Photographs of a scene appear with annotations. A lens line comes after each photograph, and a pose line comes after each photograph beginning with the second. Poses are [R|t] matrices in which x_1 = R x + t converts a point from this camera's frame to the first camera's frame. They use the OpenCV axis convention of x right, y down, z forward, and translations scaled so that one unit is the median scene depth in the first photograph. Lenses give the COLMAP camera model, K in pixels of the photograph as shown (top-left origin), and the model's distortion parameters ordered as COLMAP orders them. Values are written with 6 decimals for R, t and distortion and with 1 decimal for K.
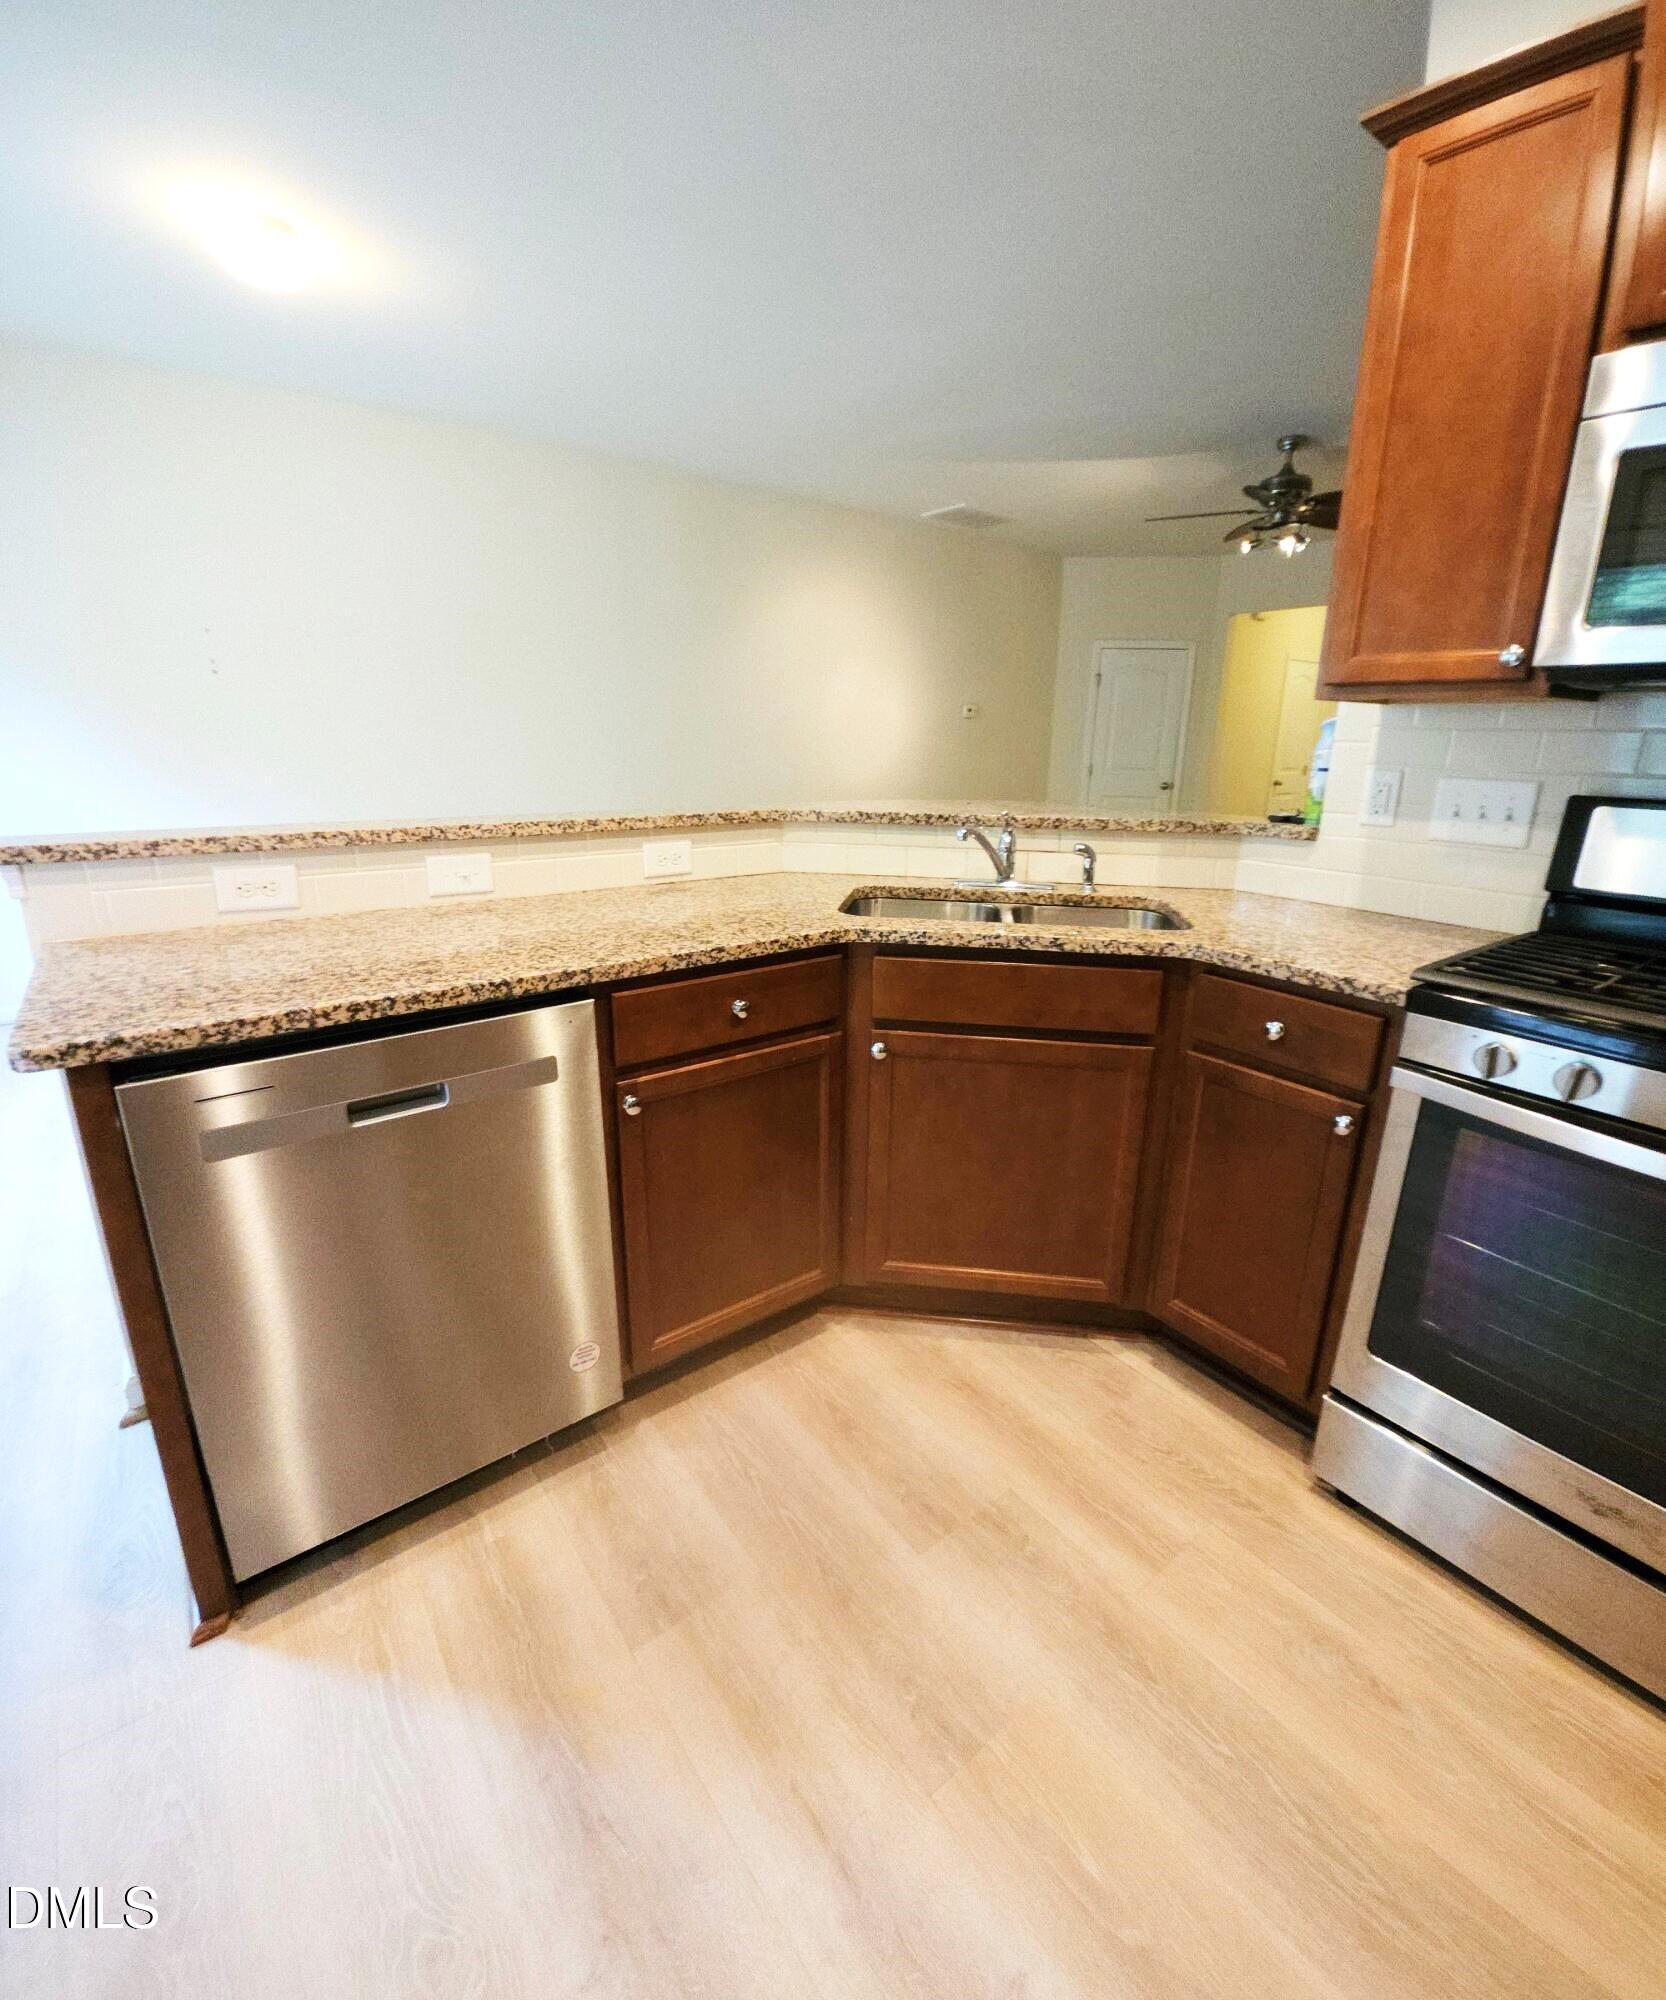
lens RADIAL K [[871.8, 0, 842.2], [0, 871.8, 984.8], [0, 0, 1]] dist [-0.001957, -0.000284]
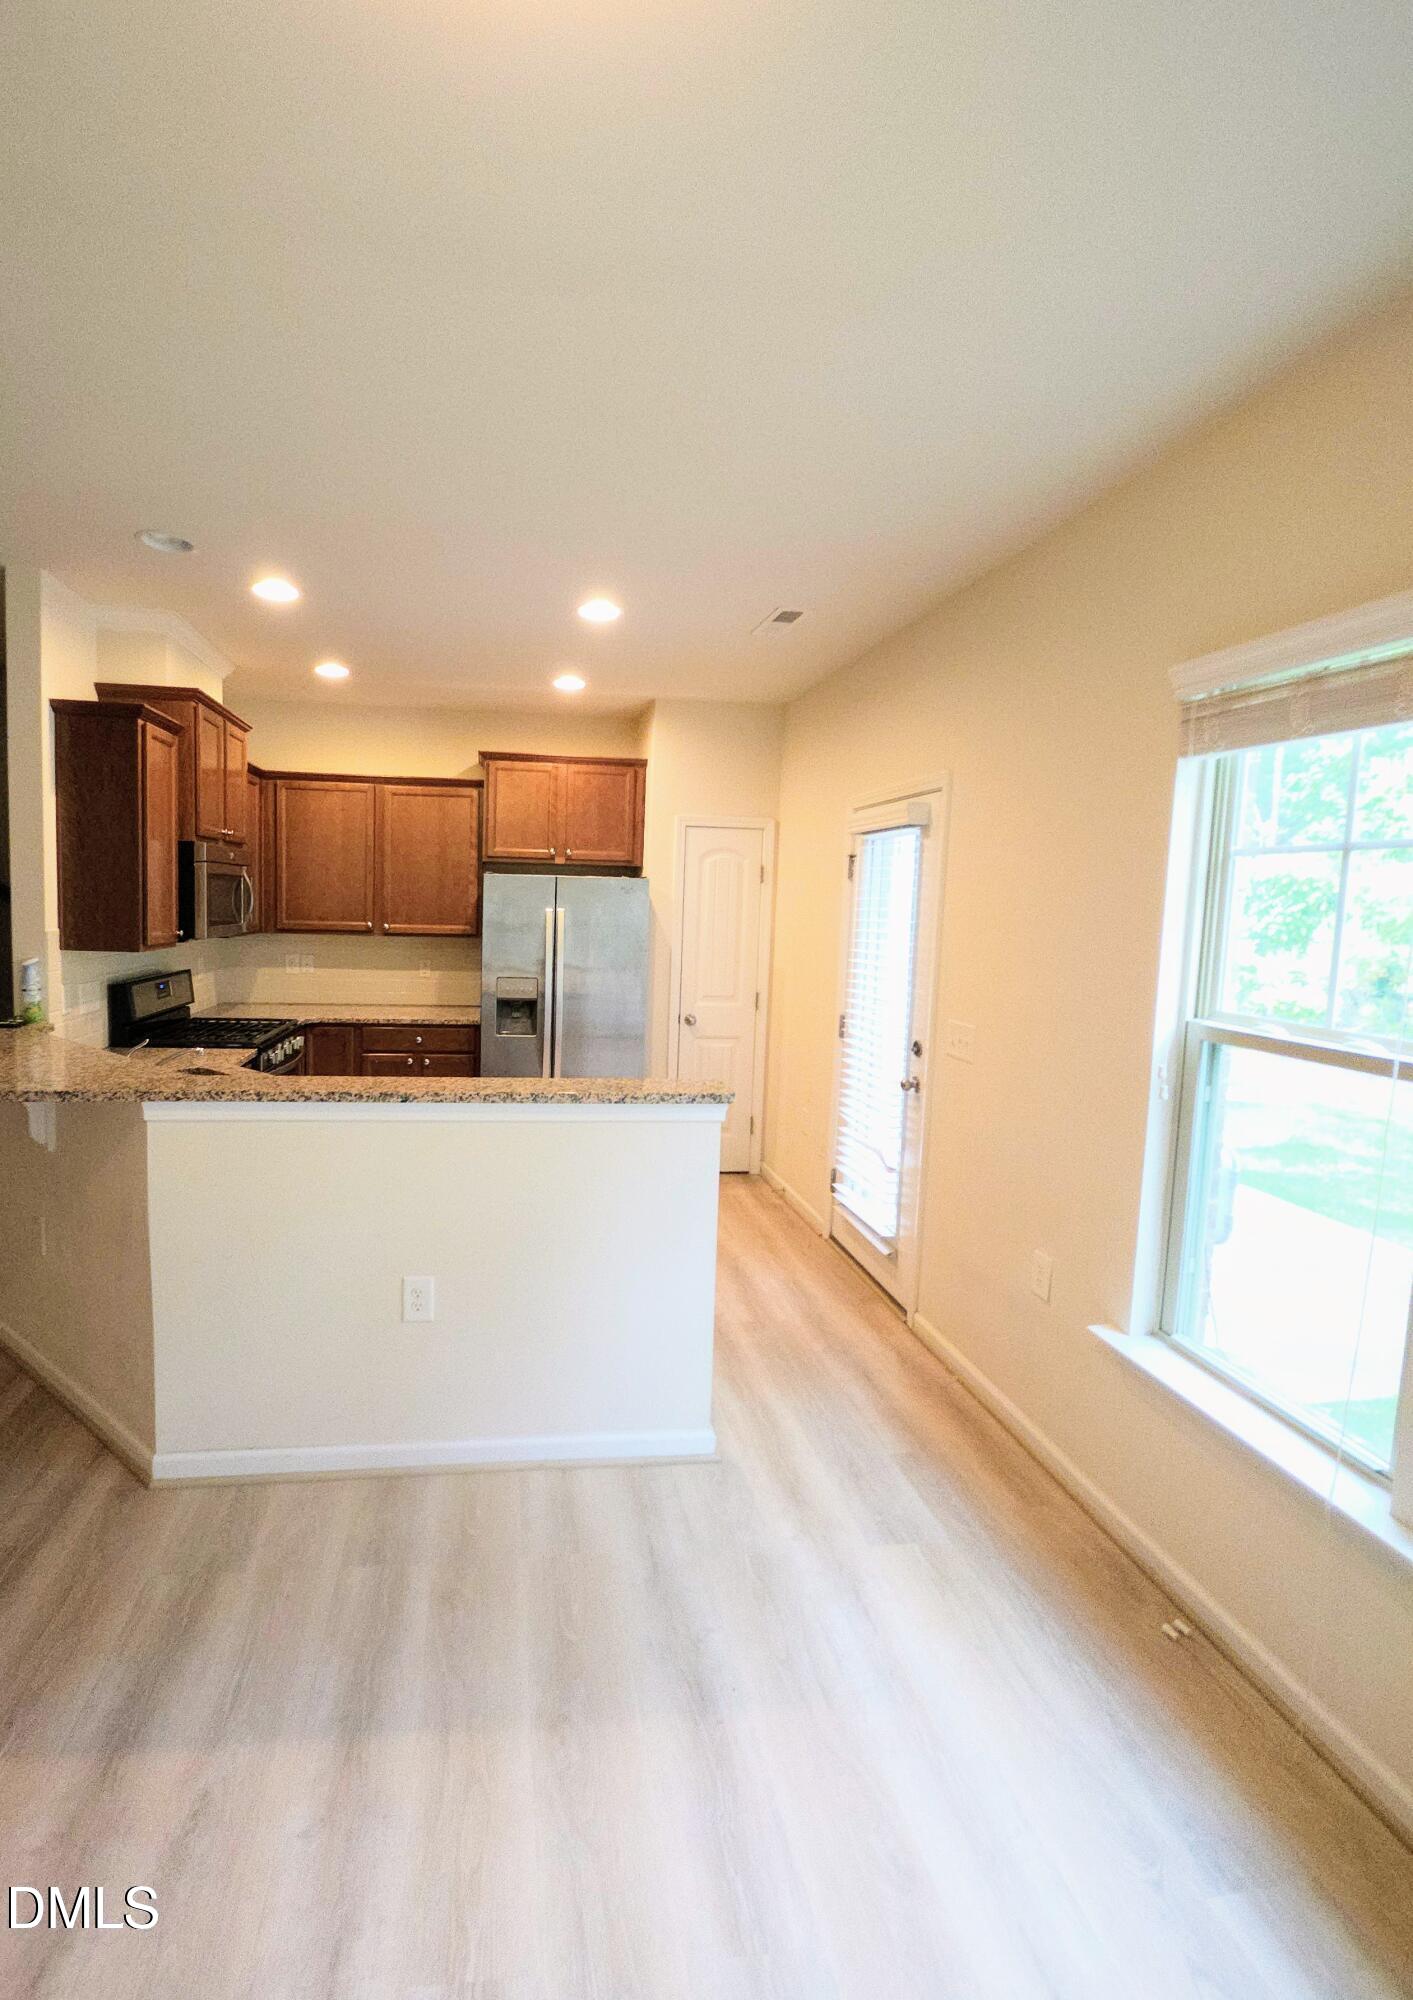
lens RADIAL K [[887.7, 0, 582.8], [0, 887.7, 978.8], [0, 0, 1]] dist [-0.001219, -0.000426]
pose [[-0.850445, -0.092868, 0.517802, -1.214867], [0.097109, 0.939665, 0.328023, -0.738701], [-0.517023, 0.329249, -0.790115, 1.850721]]
